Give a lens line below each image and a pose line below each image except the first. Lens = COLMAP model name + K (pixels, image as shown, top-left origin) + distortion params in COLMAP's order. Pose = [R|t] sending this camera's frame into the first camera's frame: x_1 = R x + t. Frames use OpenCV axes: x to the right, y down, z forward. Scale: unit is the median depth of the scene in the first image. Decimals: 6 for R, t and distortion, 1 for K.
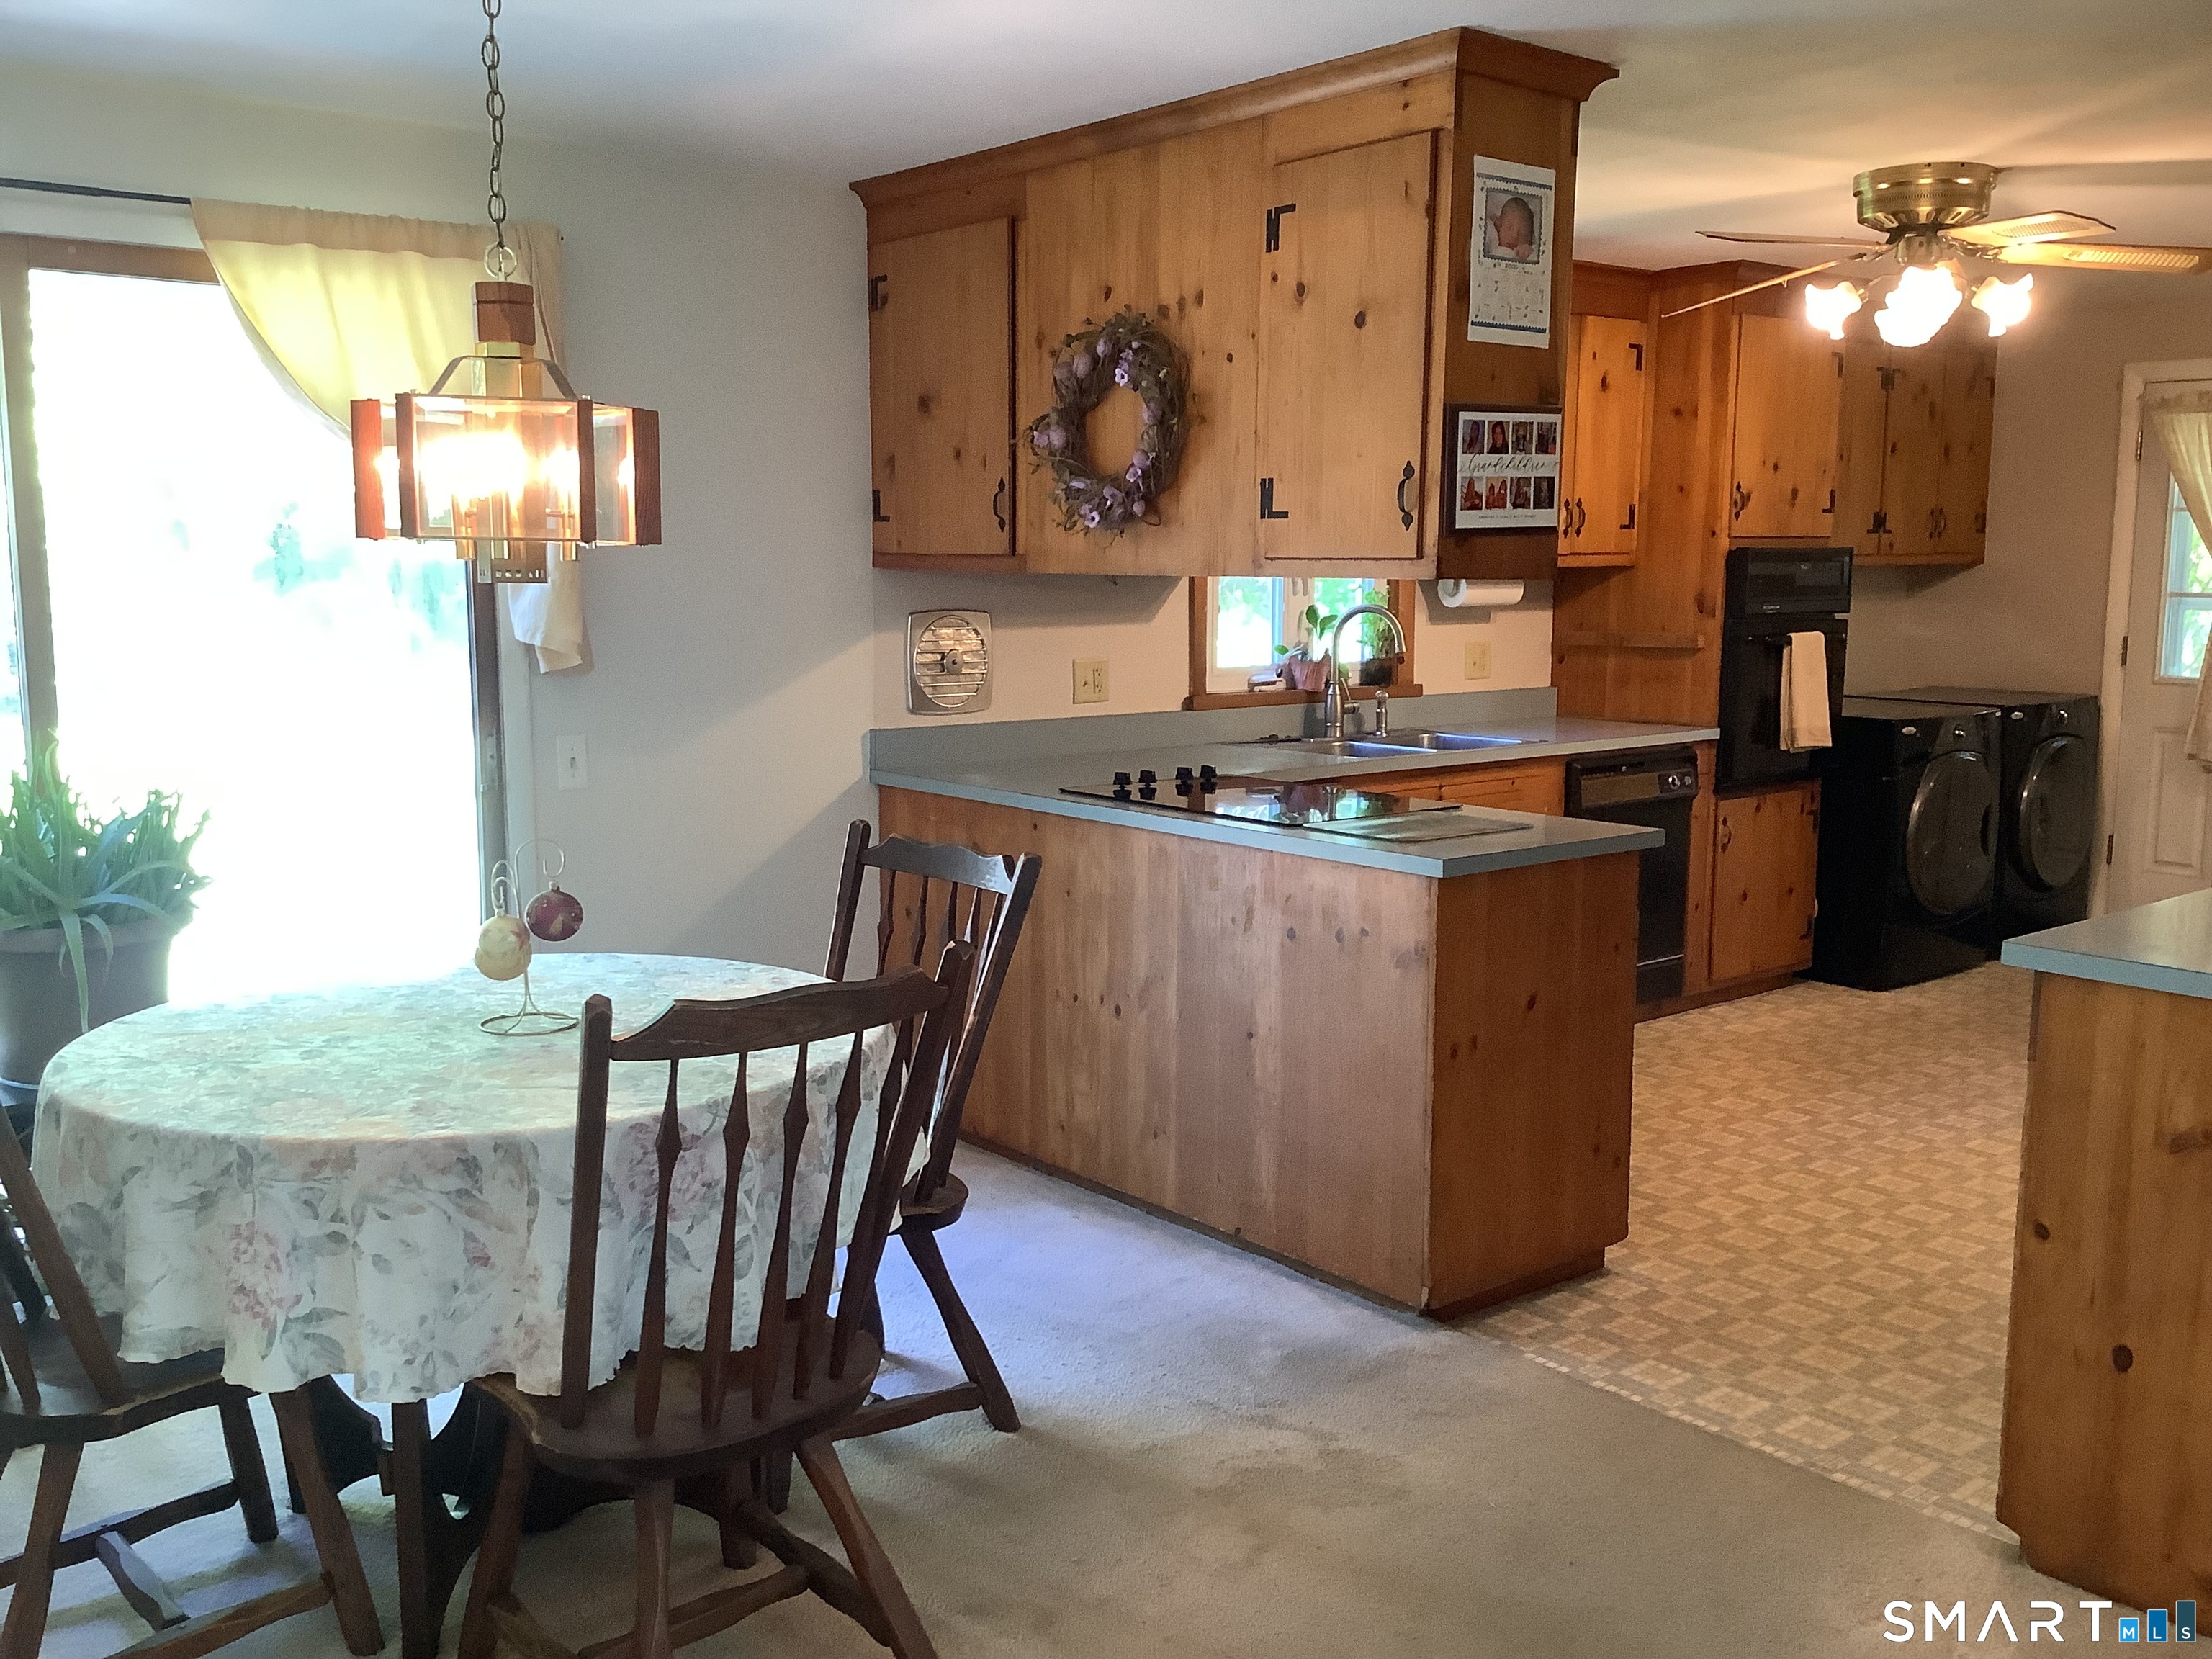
lens RADIAL K [[1980.6, 0, 1114.0], [0, 1980.6, 833.6], [0, 0, 1]] dist [0.142404, -0.278670]
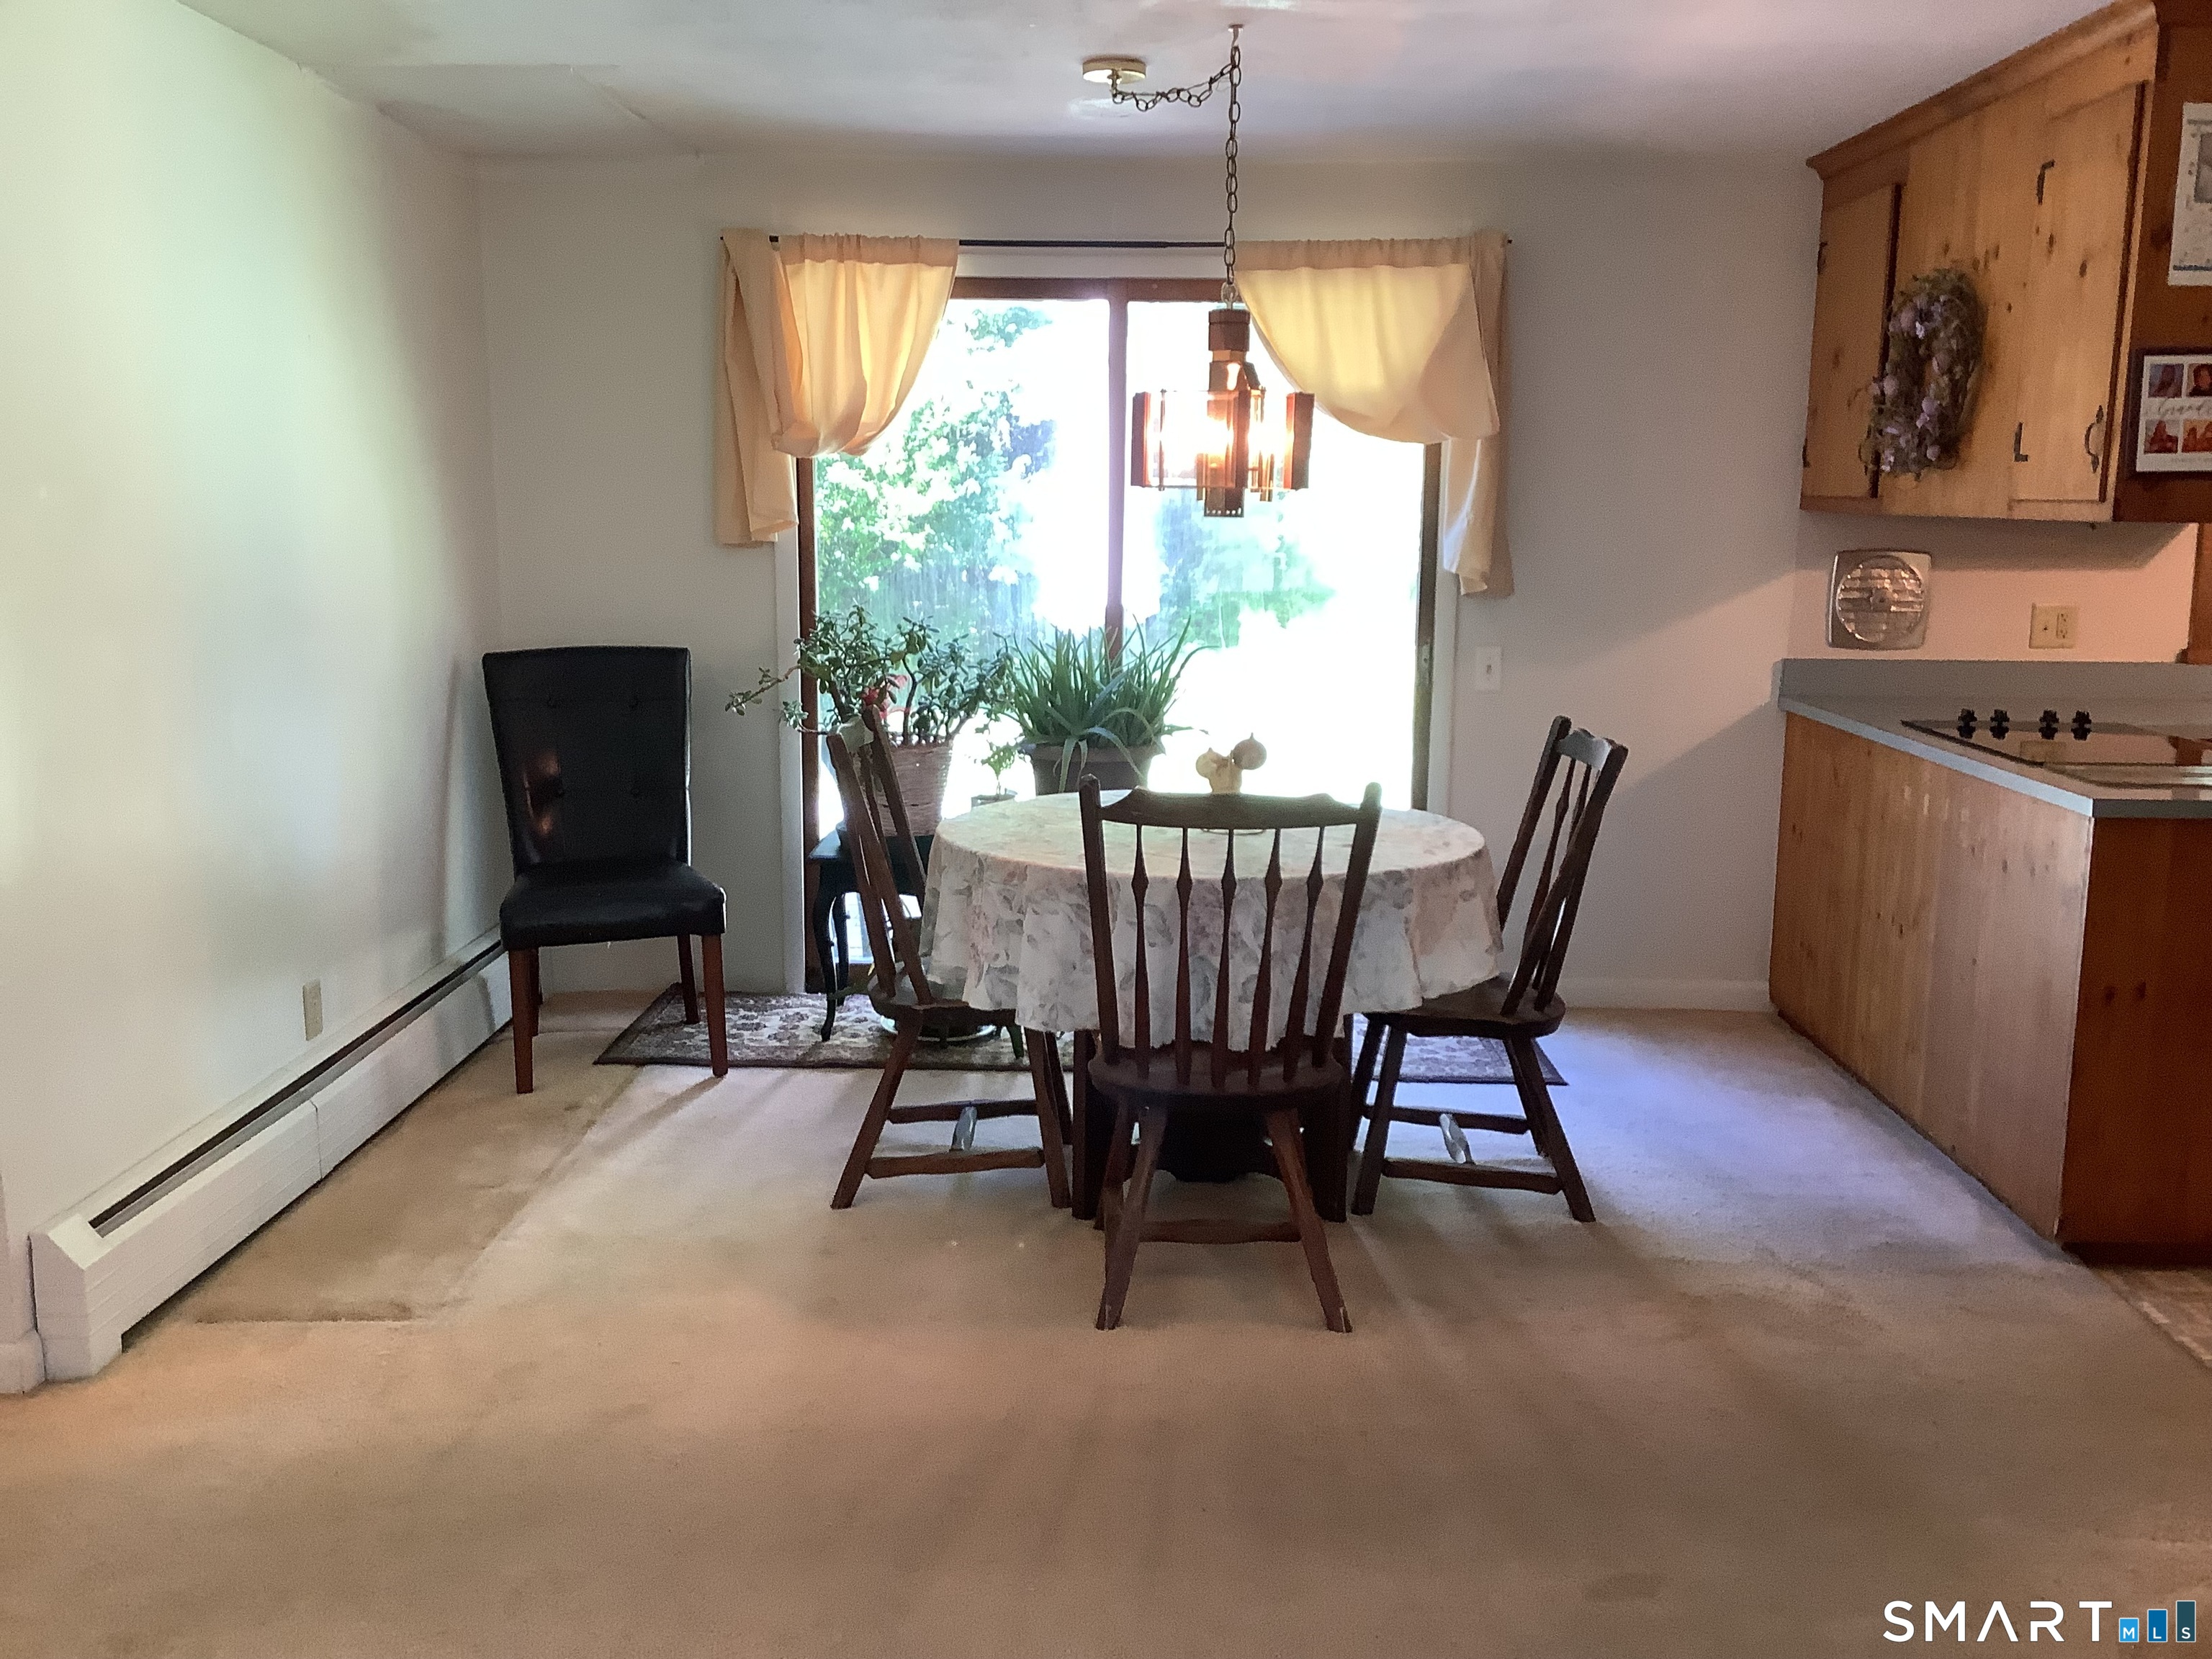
lens RADIAL K [[1993.0, 0, 1118.1], [0, 1993.0, 836.6], [0, 0, 1]] dist [0.128361, -0.244379]
pose [[0.751166, 0.114199, -0.650161, 0.411849], [-0.098081, 0.993298, 0.061153, 0.015483], [0.652787, 0.017832, 0.757332, -0.093123]]
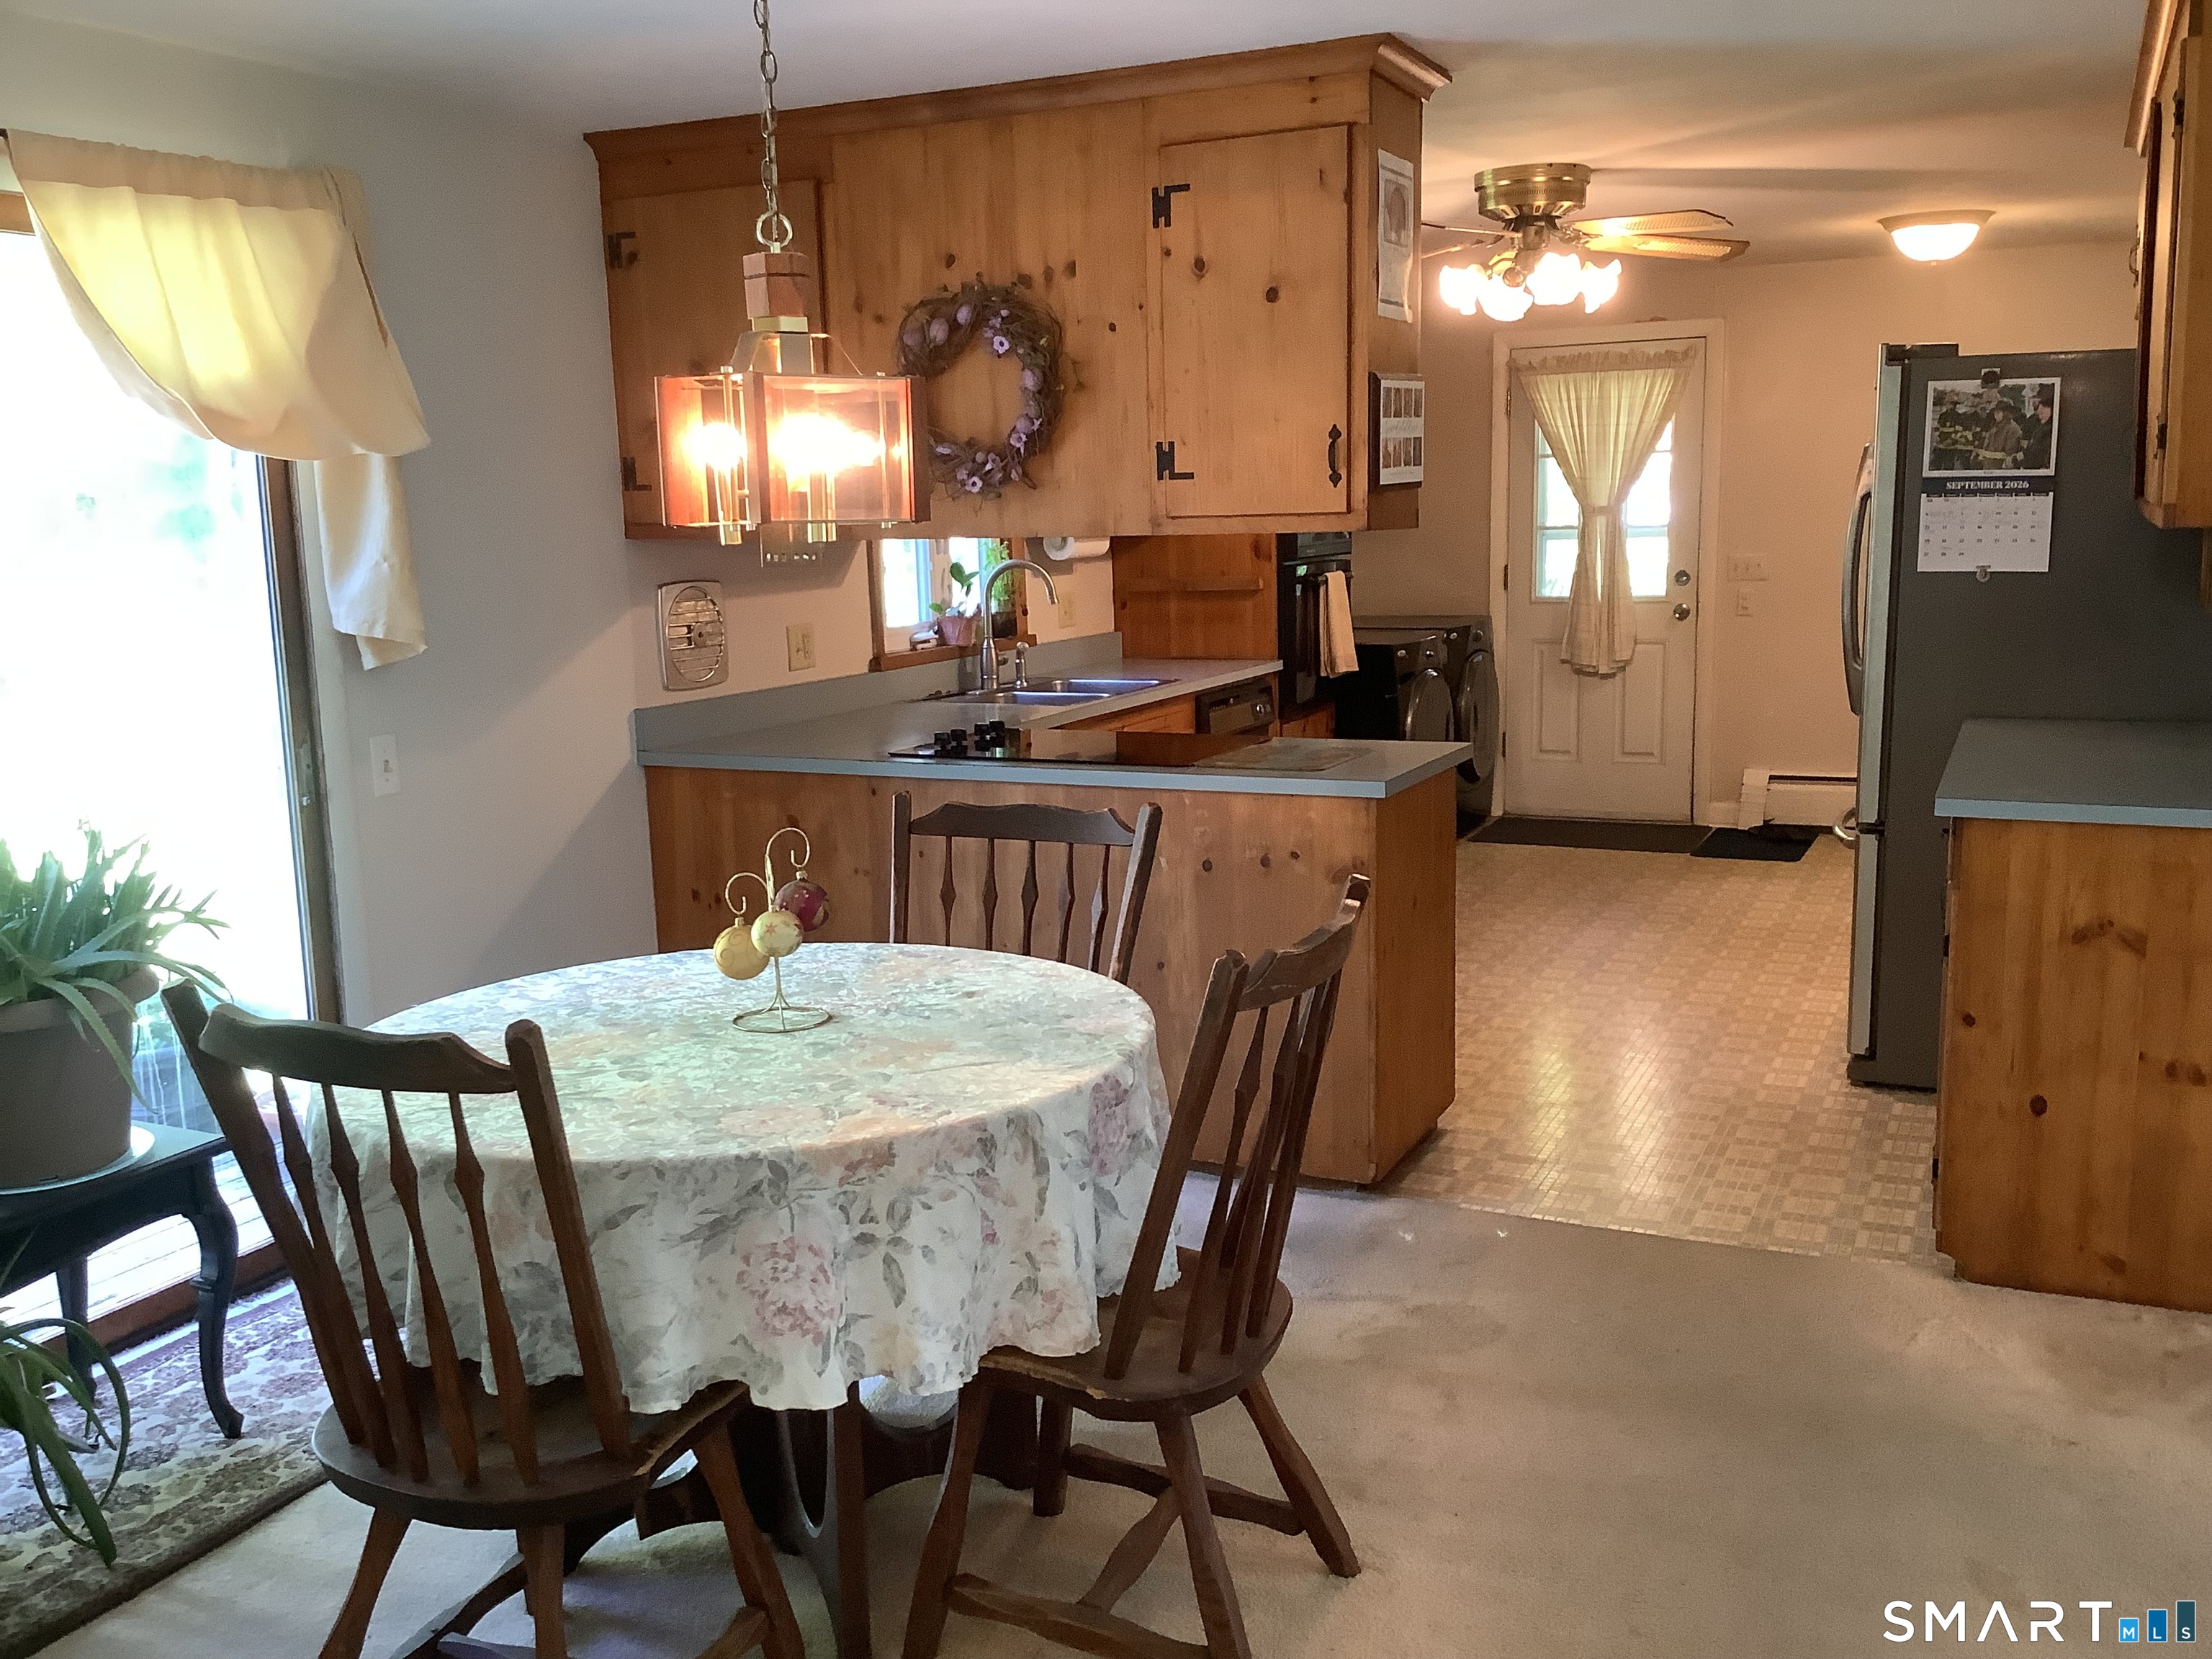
lens RADIAL K [[1980.6, 0, 1114.0], [0, 1980.6, 833.6], [0, 0, 1]] dist [0.142404, -0.278670]
pose [[0.906549, -0.096389, 0.410948, -0.385405], [0.087280, 0.995343, 0.040921, -0.014836], [-0.412979, -0.001229, 0.910740, 0.037872]]
